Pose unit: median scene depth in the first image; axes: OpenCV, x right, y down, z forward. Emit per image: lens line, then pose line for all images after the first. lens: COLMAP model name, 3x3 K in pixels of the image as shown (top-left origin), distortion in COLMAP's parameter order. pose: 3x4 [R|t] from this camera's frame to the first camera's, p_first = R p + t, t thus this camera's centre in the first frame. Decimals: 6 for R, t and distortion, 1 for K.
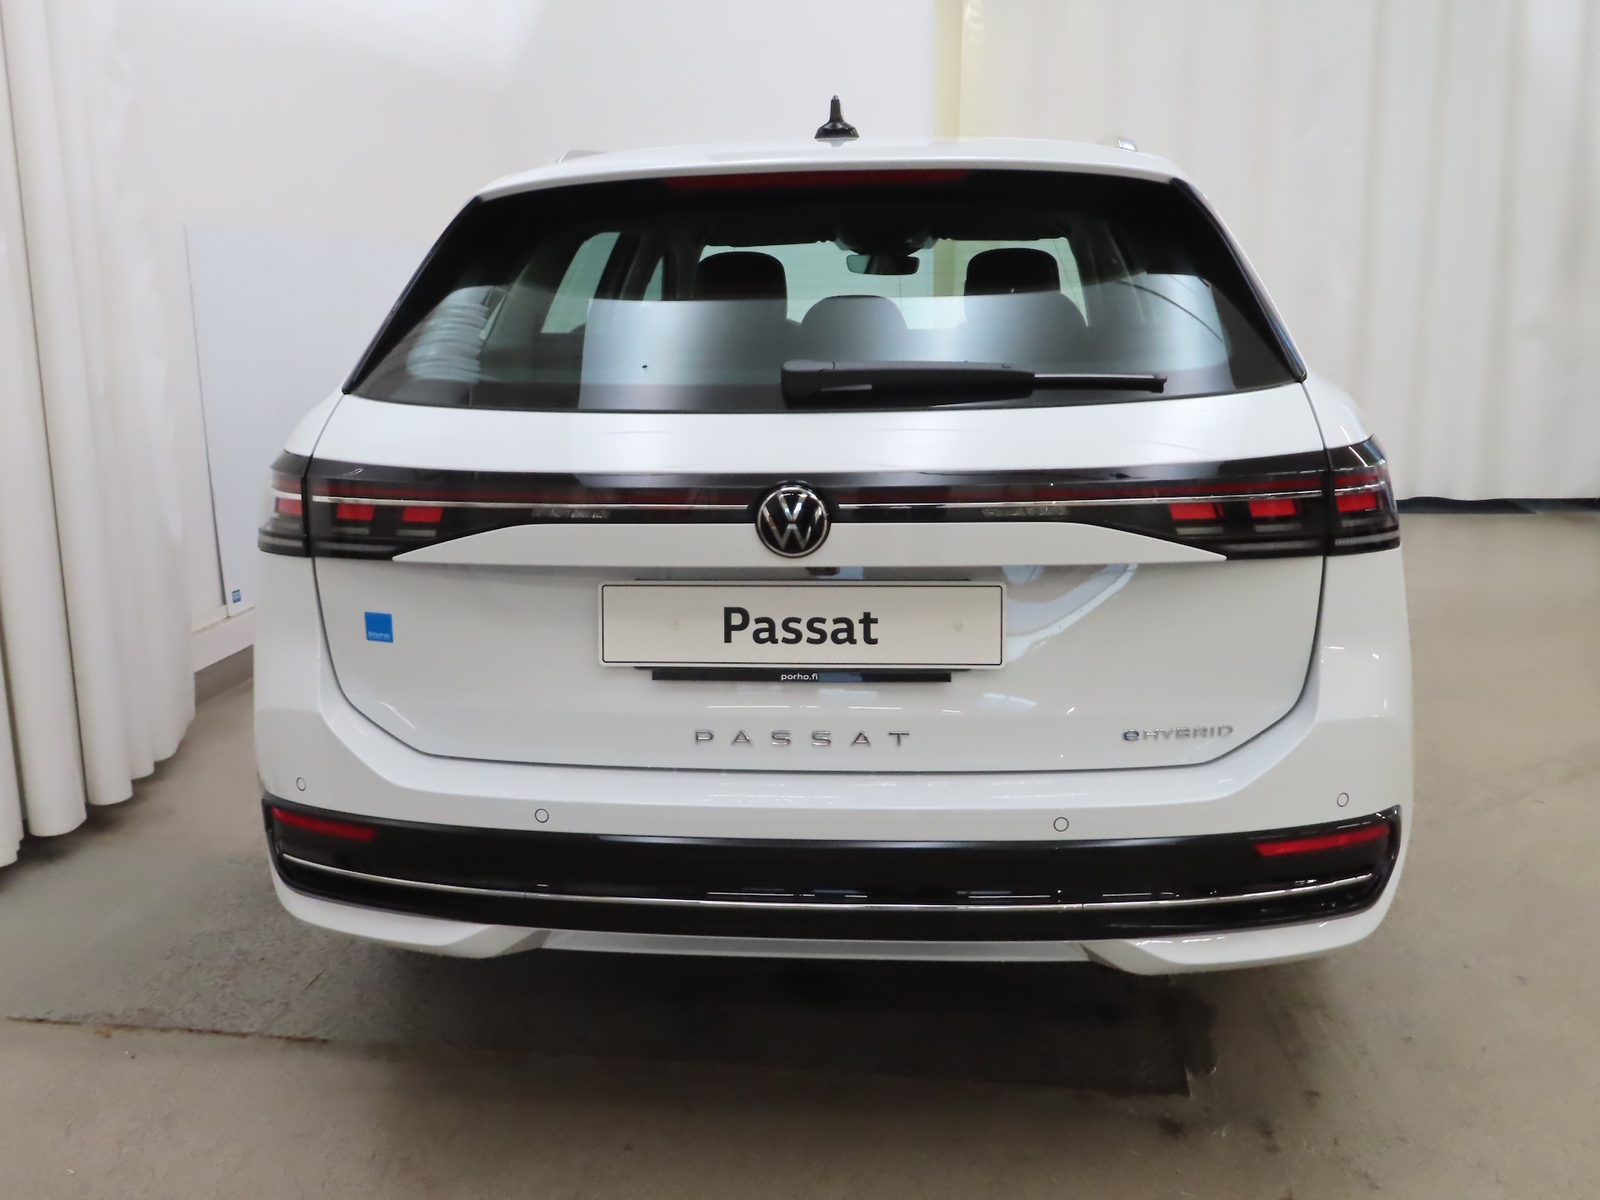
lens RADIAL K [[1498.4, 0, 800.0], [0, 1498.4, 600.0], [0, 0, 1]] dist [-0.001646, -0.001345]
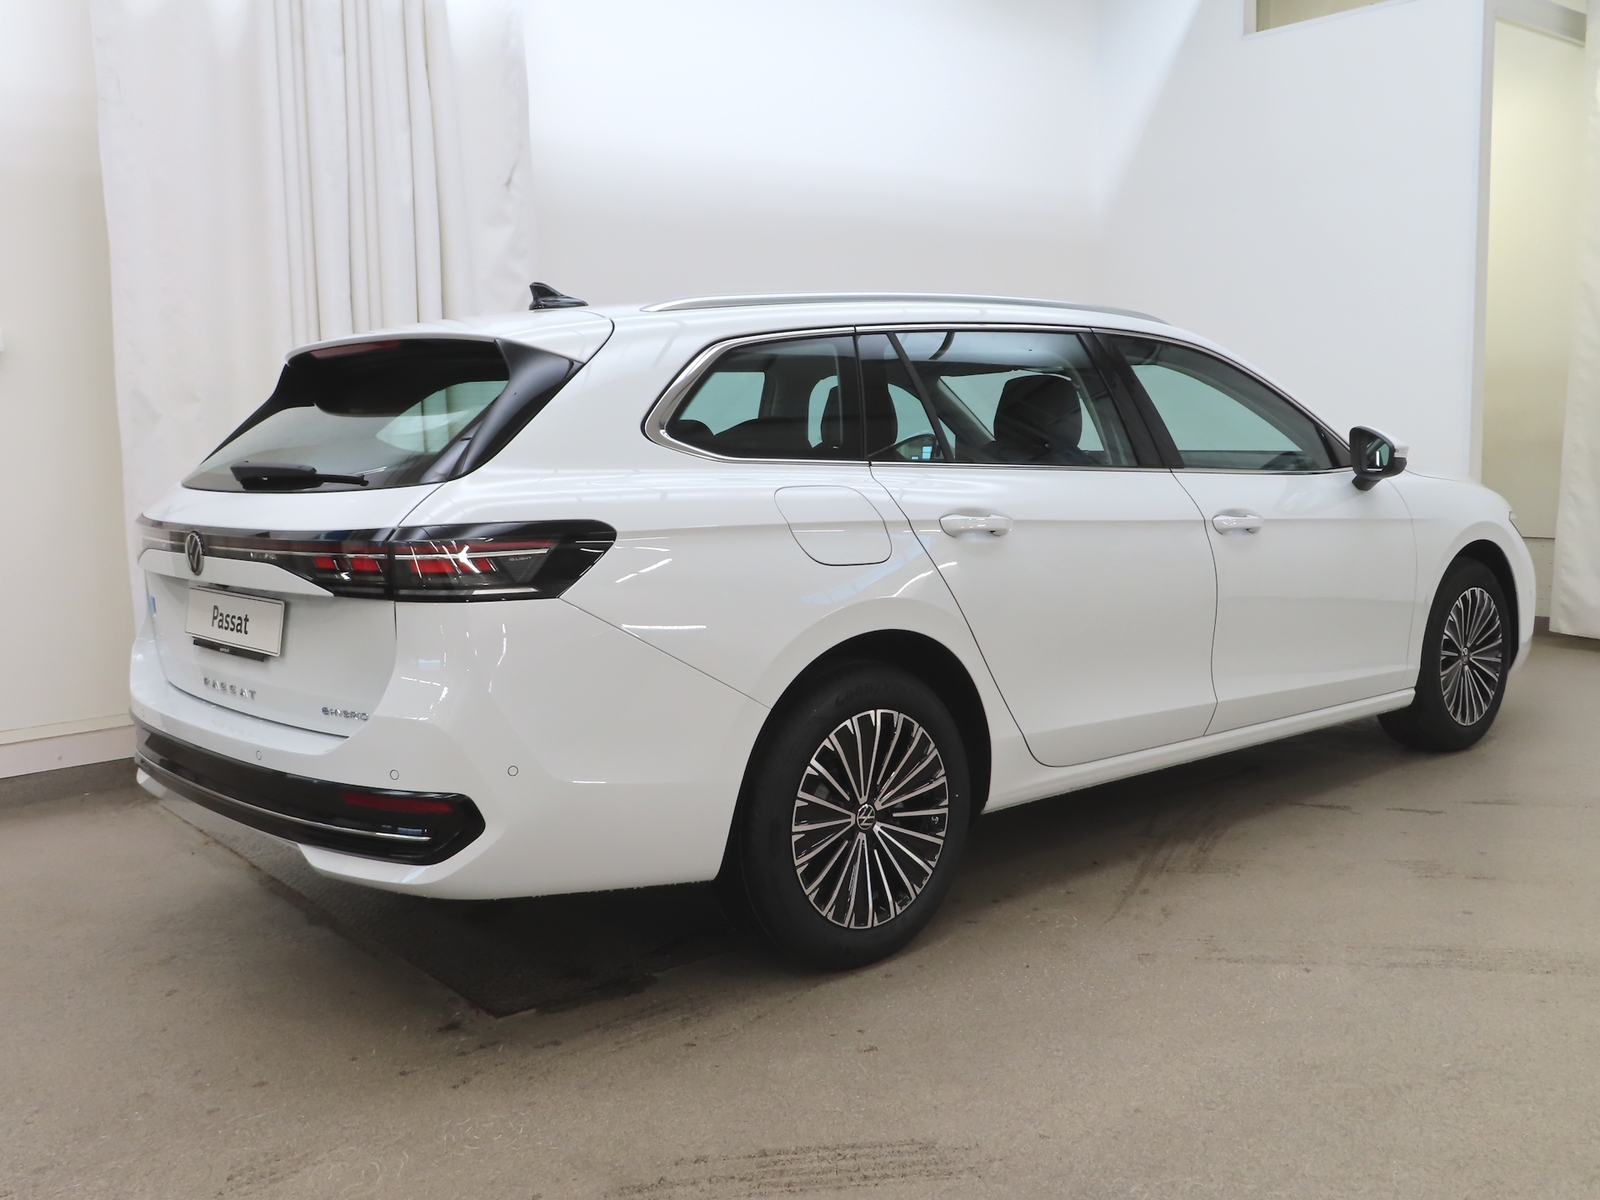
lens RADIAL K [[1498.4, 0, 800.0], [0, 1498.4, 600.0], [0, 0, 1]] dist [-0.001646, -0.001345]
pose [[0.736233, 0.078564, -0.672152, 1.574518], [-0.129885, 0.991177, -0.026415, -0.042290], [0.664147, 0.106751, 0.739942, 0.190226]]
